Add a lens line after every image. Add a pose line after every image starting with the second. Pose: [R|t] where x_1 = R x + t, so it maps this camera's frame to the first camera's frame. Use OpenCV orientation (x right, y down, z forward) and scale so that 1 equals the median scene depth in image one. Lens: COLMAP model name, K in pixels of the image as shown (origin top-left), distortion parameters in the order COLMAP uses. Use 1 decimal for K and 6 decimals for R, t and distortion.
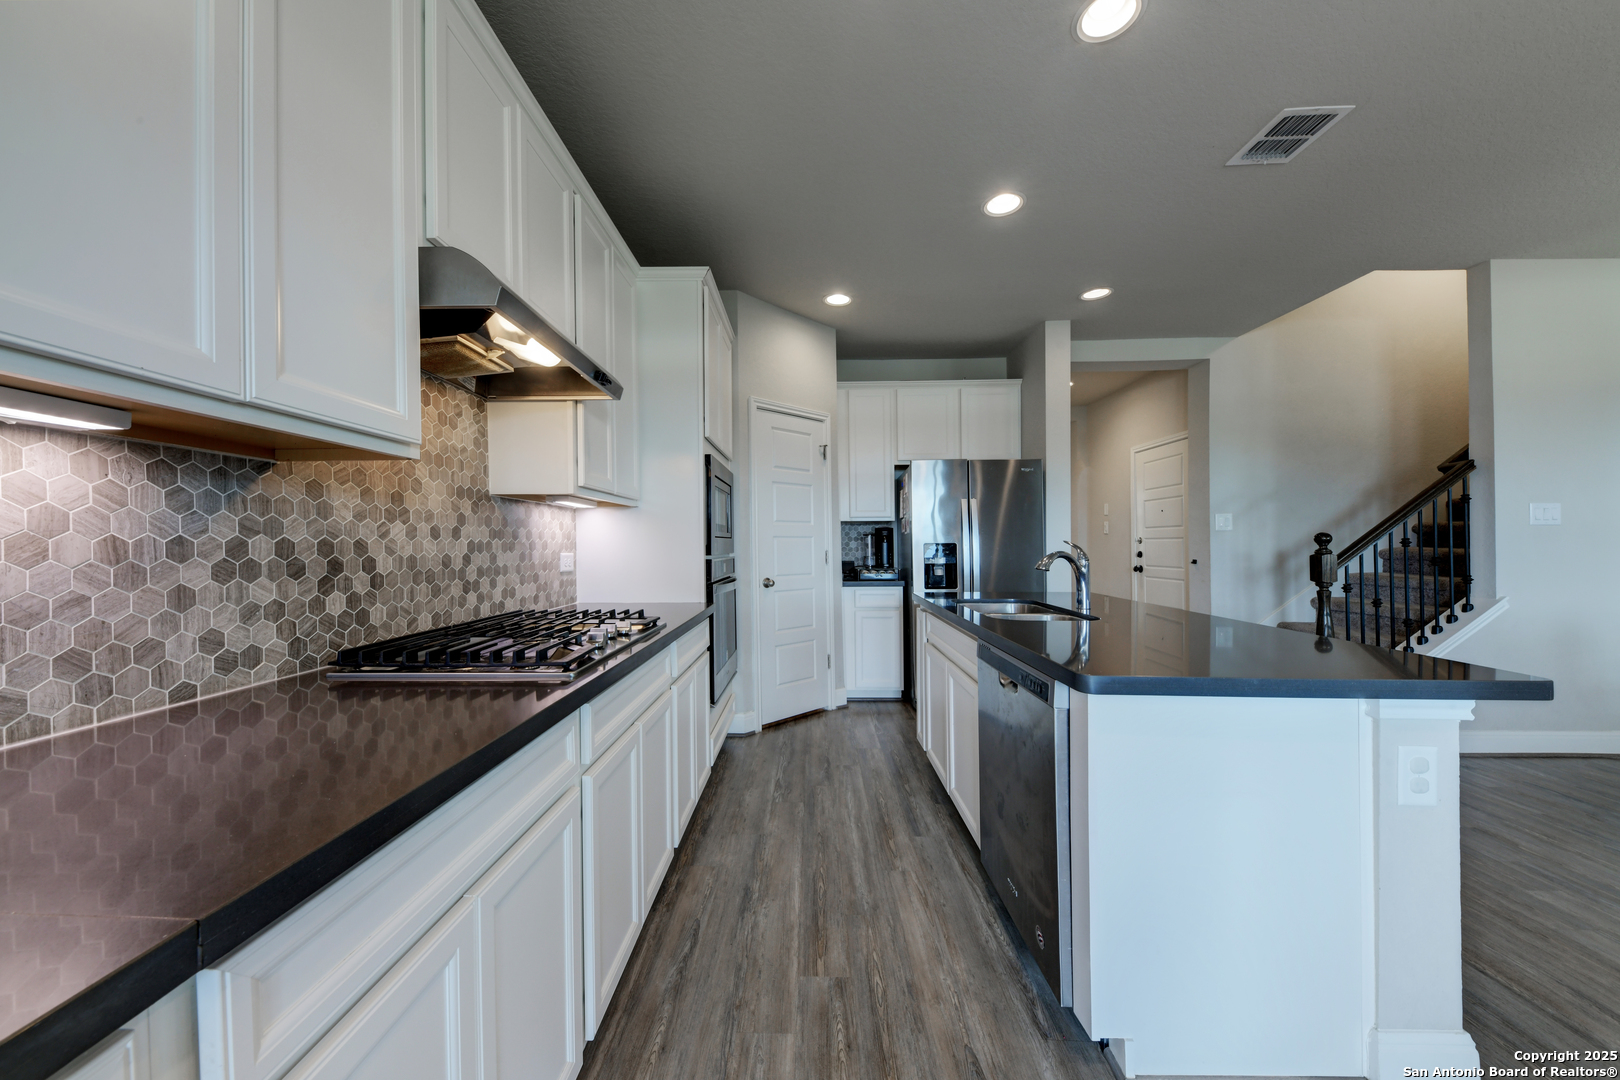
lens RADIAL K [[566.6, 0, 810.0], [0, 566.6, 540.0], [0, 0, 1]] dist [0.009684, -0.002589]
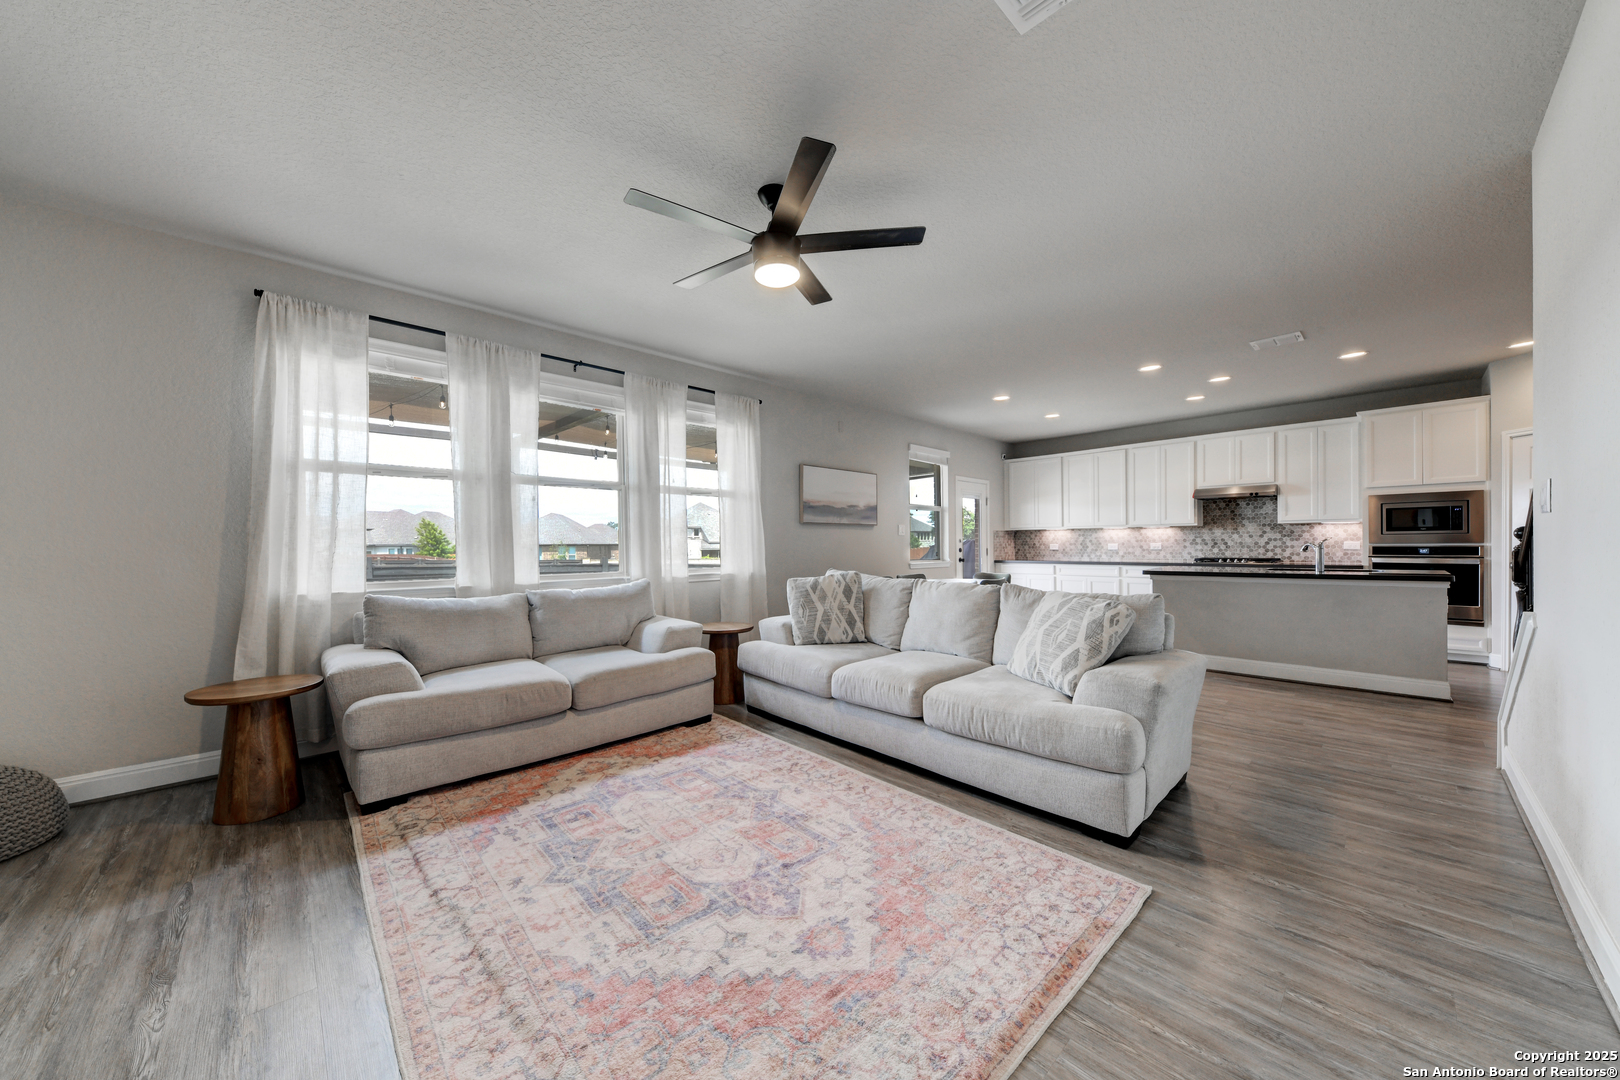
lens RADIAL K [[560.0, 0, 801.1], [0, 560.0, 540.7], [0, 0, 1]] dist [0.011094, -0.008239]
pose [[-0.727060, 0.011319, -0.686480, 4.537894], [0.019532, 0.999800, -0.004201, -0.027147], [0.686296, -0.016463, -0.727136, 1.744932]]
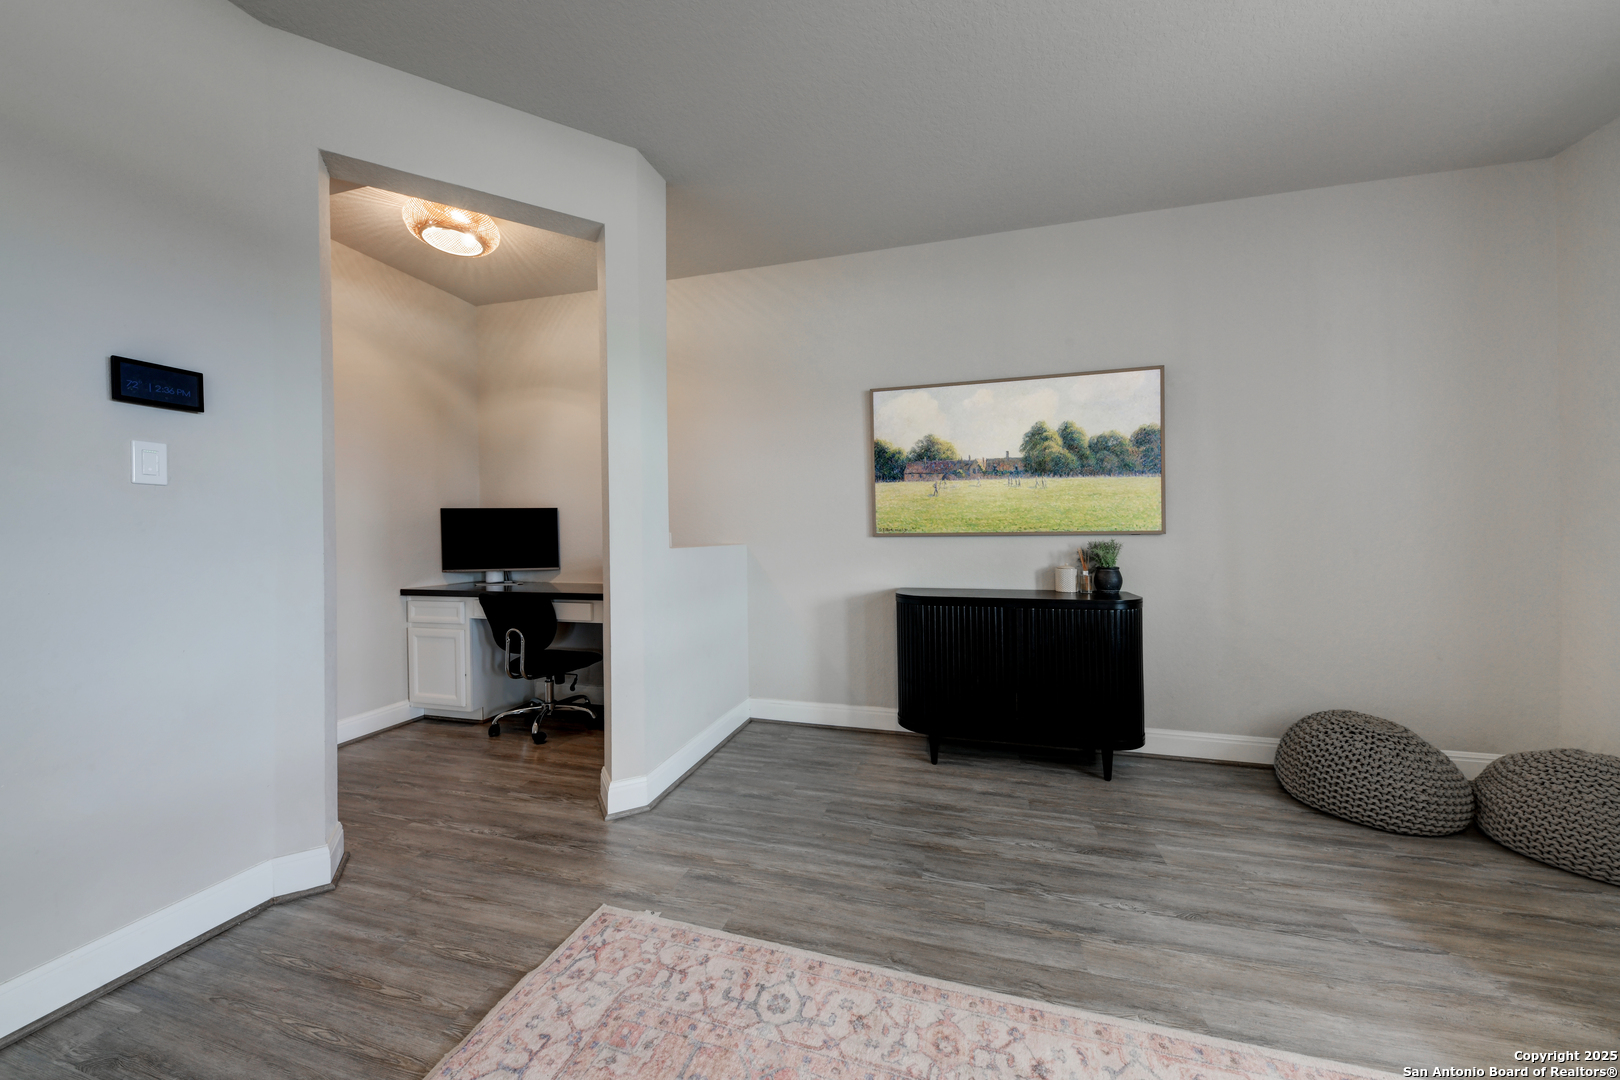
lens RADIAL K [[566.6, 0, 810.0], [0, 566.6, 540.0], [0, 0, 1]] dist [0.009684, -0.002589]
pose [[0.264338, -0.005427, 0.964415, 3.523587], [-0.002028, 0.999979, 0.006183, 0.003351], [-0.964428, -0.003590, 0.264321, 0.714396]]
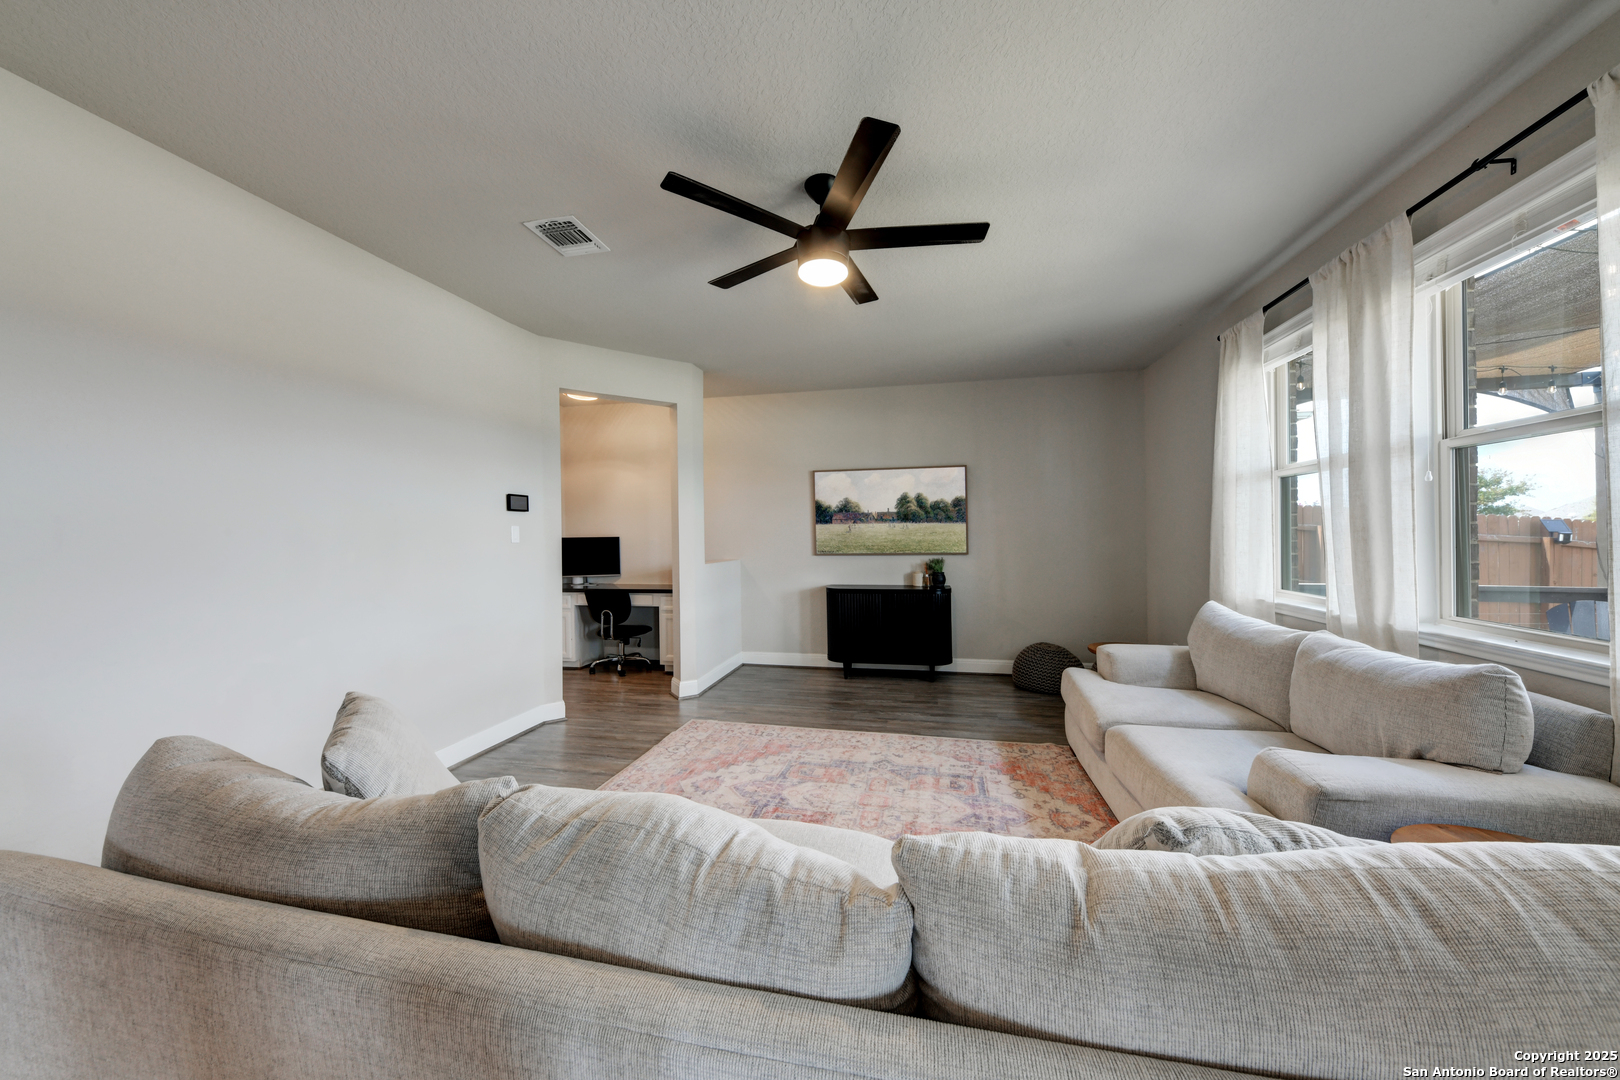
lens RADIAL K [[566.6, 0, 810.0], [0, 566.6, 540.0], [0, 0, 1]] dist [0.009684, -0.002589]
pose [[0.204204, -0.002016, 0.978926, 2.143903], [0.001150, 0.999998, 0.001820, -0.093750], [-0.978928, 0.000754, 0.204206, 0.359010]]
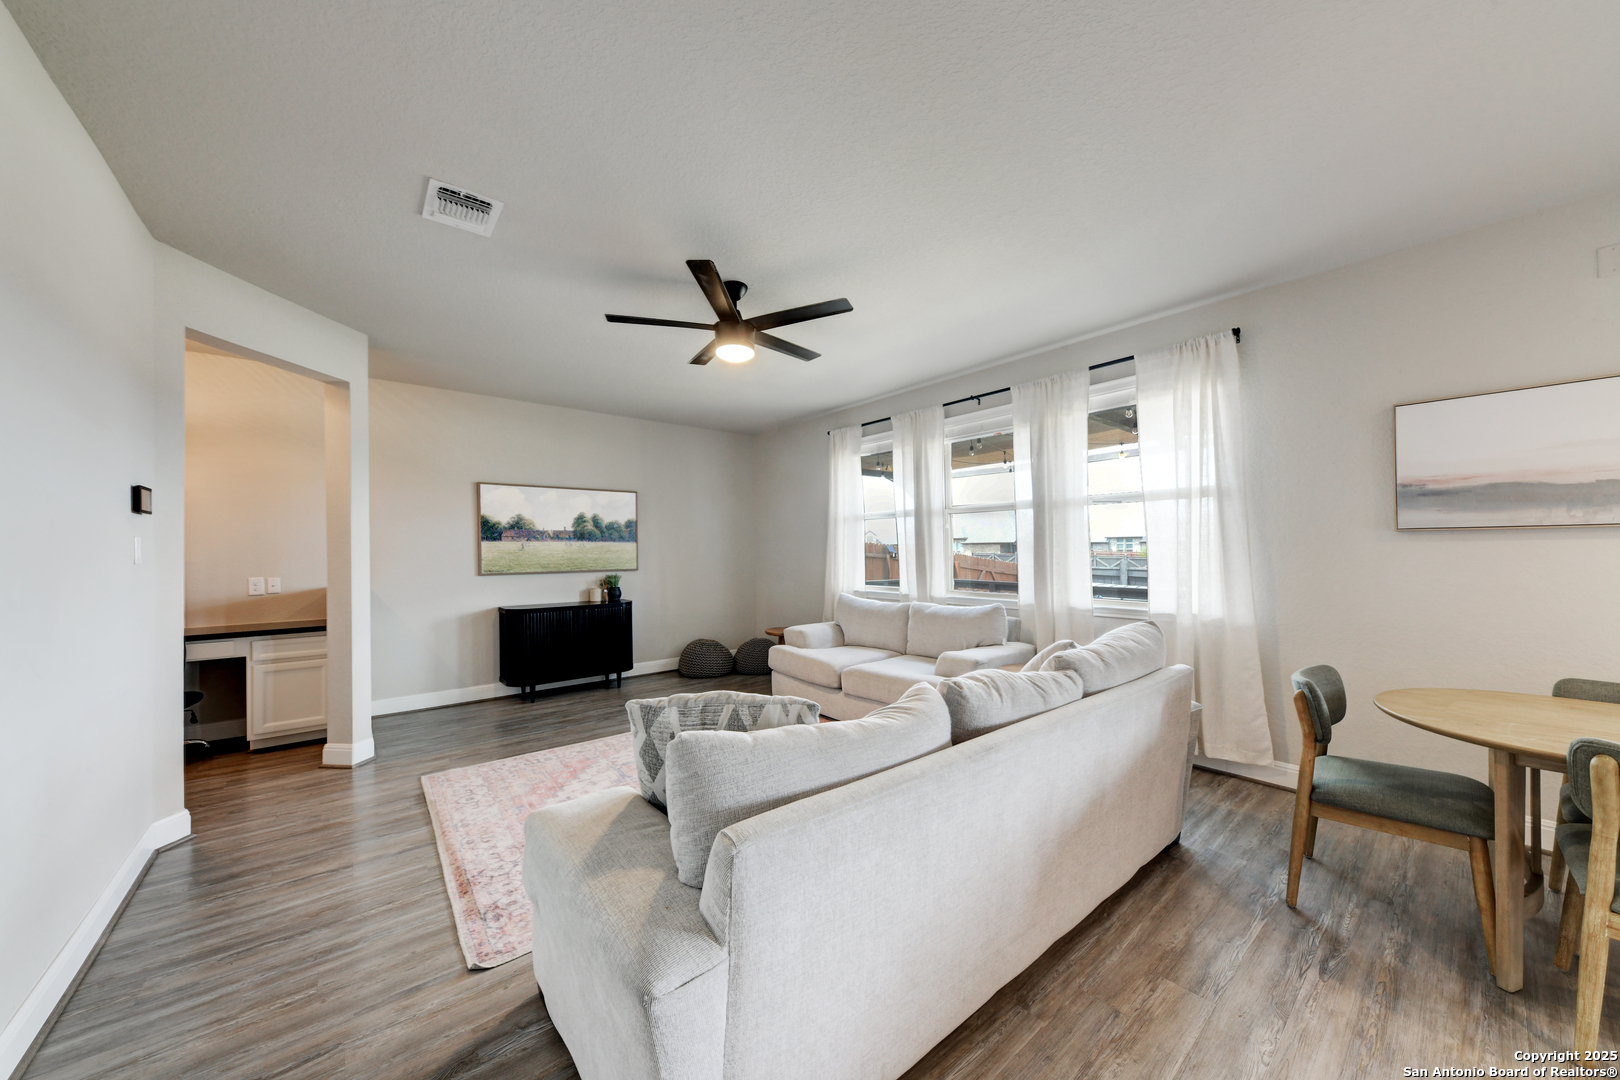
lens RADIAL K [[559.2, 0, 810.0], [0, 559.2, 540.0], [0, 0, 1]] dist [0.000246, -0.003165]
pose [[-0.640873, 0.027667, 0.767148, 2.003103], [0.007593, 0.999530, -0.029706, -0.085302], [-0.767610, -0.013213, -0.640781, 1.584634]]
